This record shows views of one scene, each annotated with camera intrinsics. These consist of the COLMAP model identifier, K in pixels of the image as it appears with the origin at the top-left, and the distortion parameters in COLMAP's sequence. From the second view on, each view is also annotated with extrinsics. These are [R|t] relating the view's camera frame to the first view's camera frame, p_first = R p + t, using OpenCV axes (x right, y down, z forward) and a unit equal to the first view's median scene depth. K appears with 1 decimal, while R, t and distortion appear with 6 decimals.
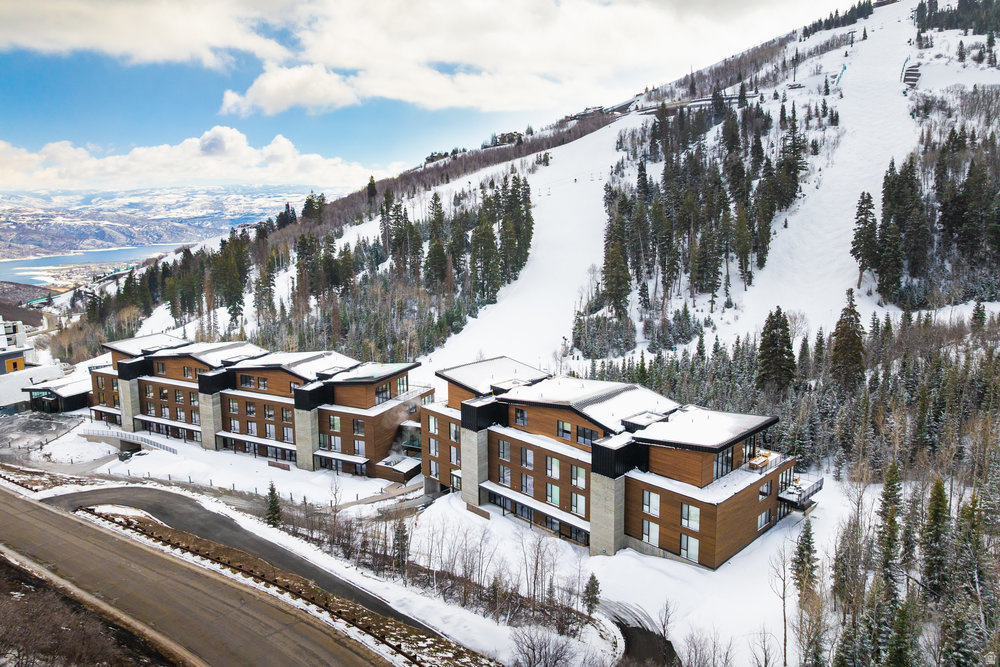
lens RADIAL K [[727.4, 0, 515.0], [0, 727.4, 281.5], [0, 0, 1]] dist [-0.036453, 0.004170]
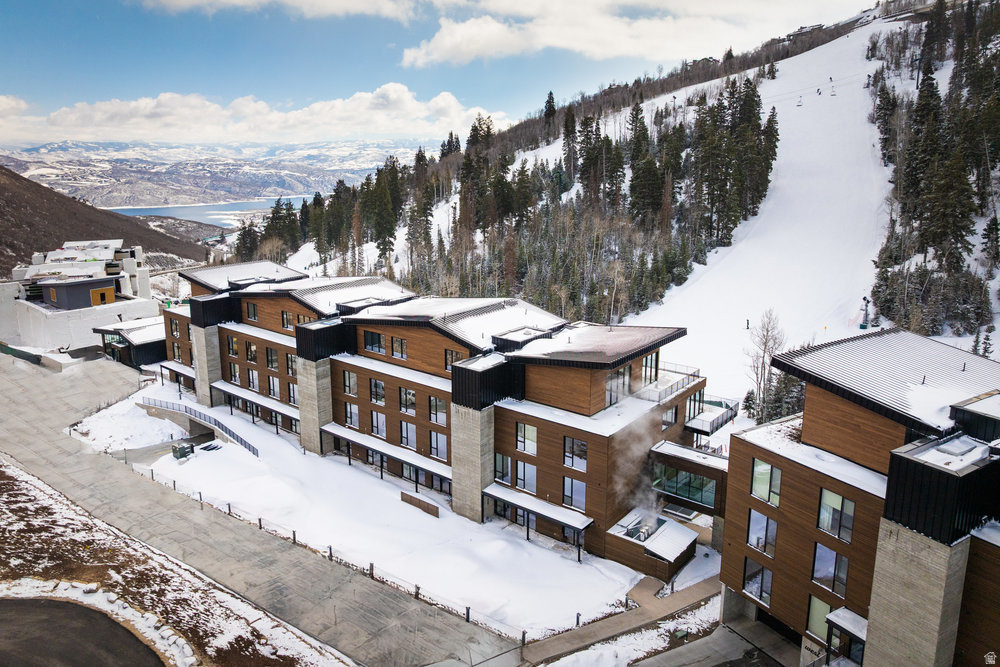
lens RADIAL K [[688.4, 0, 500.9], [0, 688.4, 298.0], [0, 0, 1]] dist [-0.004085, 0.001365]
pose [[0.973177, 0.053427, -0.223768, -0.097342], [-0.035301, 0.995820, 0.084235, 0.034104], [0.227333, -0.074077, 0.970995, 0.318755]]
